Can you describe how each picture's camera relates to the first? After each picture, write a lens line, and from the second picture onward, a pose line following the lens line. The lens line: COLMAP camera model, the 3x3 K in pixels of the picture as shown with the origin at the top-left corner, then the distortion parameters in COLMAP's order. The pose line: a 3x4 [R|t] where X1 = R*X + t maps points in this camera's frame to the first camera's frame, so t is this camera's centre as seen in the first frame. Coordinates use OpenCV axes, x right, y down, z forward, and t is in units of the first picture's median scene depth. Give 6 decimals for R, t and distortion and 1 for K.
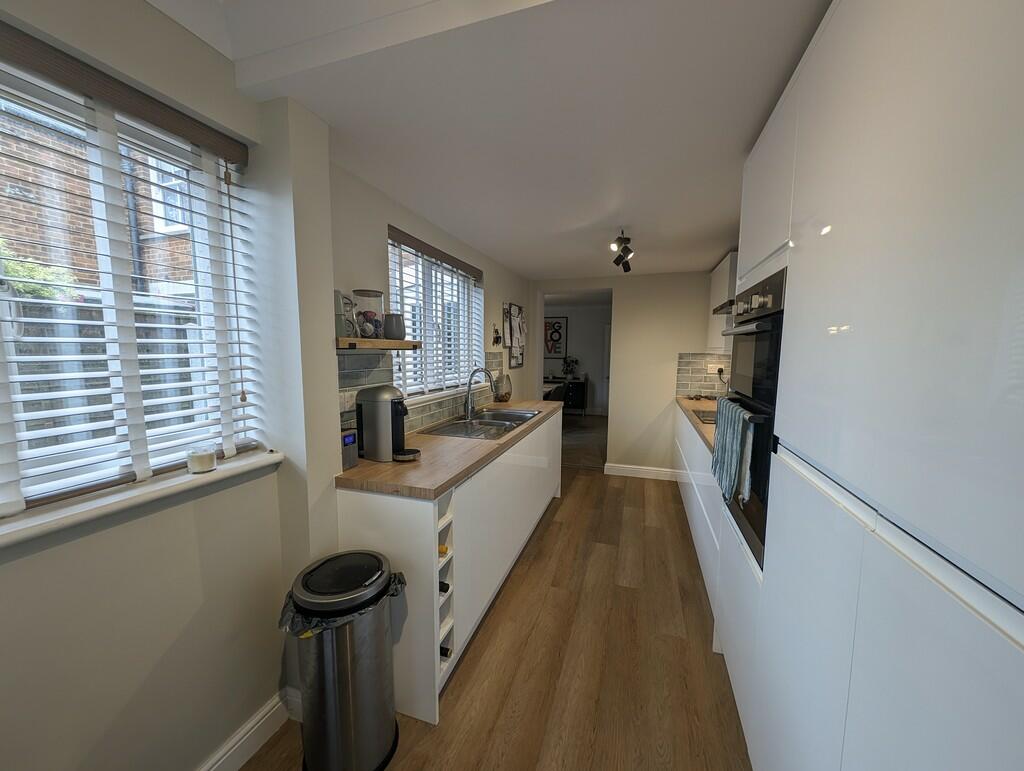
lens RADIAL K [[386.1, 0, 511.3], [0, 386.1, 391.6], [0, 0, 1]] dist [0.012558, -0.000029]
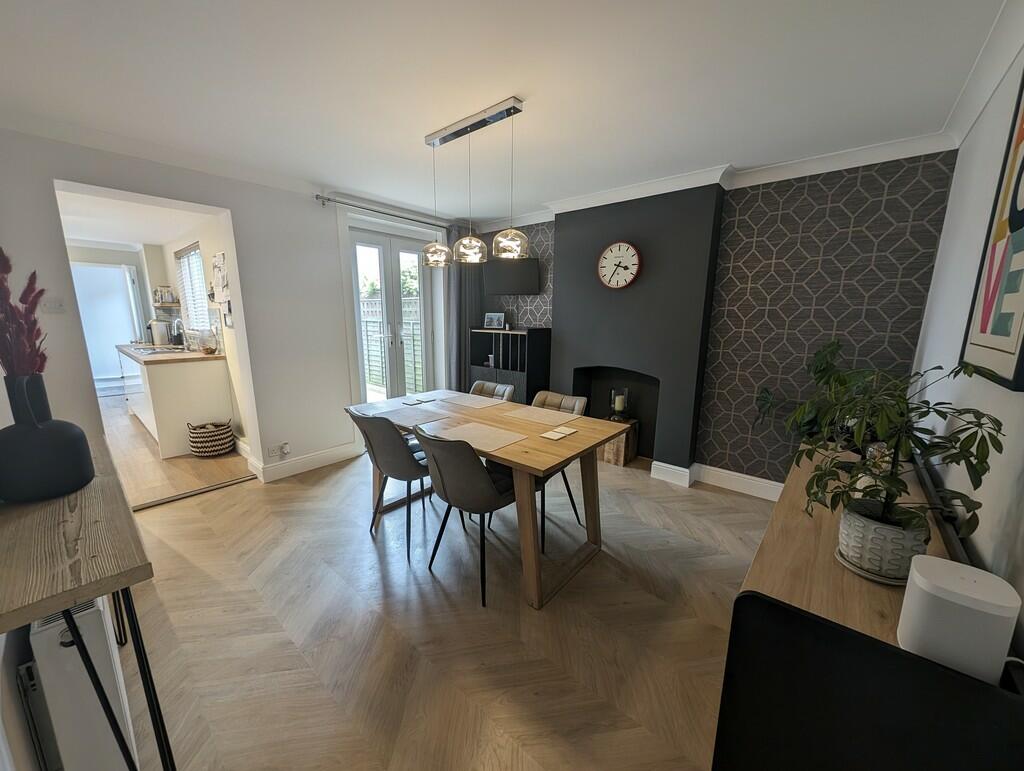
lens RADIAL K [[386.1, 0, 511.3], [0, 386.1, 391.6], [0, 0, 1]] dist [0.012558, -0.000029]
pose [[-0.385450, 0.183026, -0.904395, 0.732269], [-0.105305, 0.965002, 0.240172, -0.250539], [0.916700, 0.187812, -0.352686, 2.413219]]
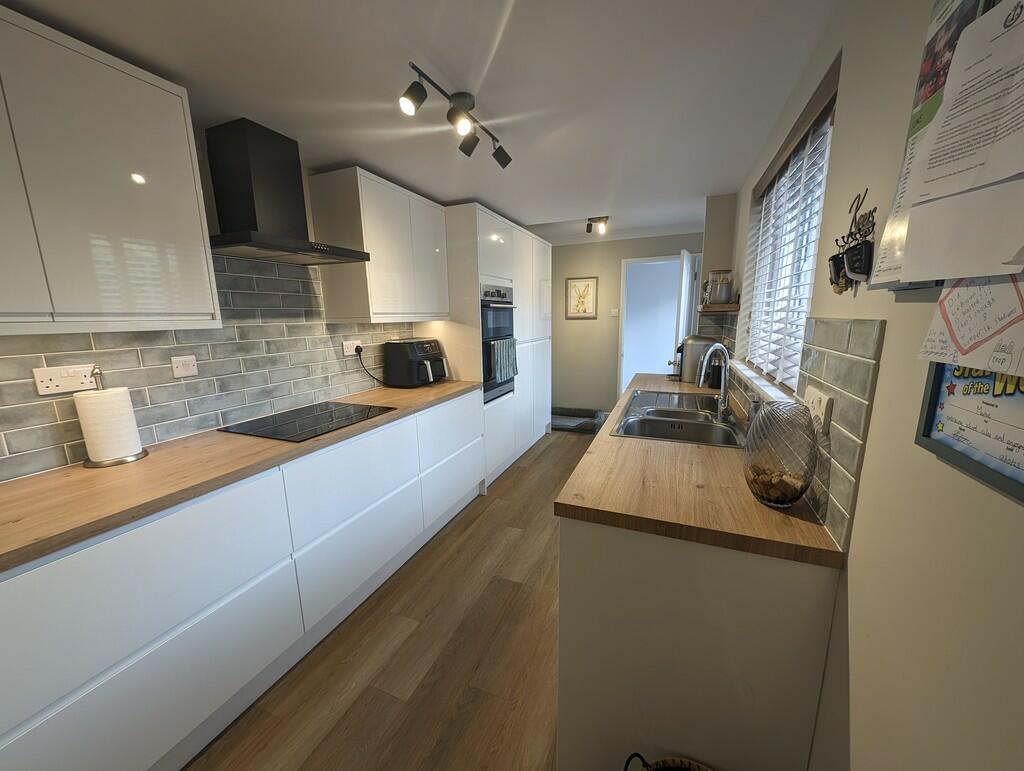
lens RADIAL K [[386.1, 0, 511.3], [0, 386.1, 391.6], [0, 0, 1]] dist [0.012558, -0.000029]
pose [[-0.997141, 0.004937, 0.075403, 0.157397], [0.027279, 0.954093, 0.298267, -0.151086], [-0.070469, 0.299471, -0.951500, 1.385704]]
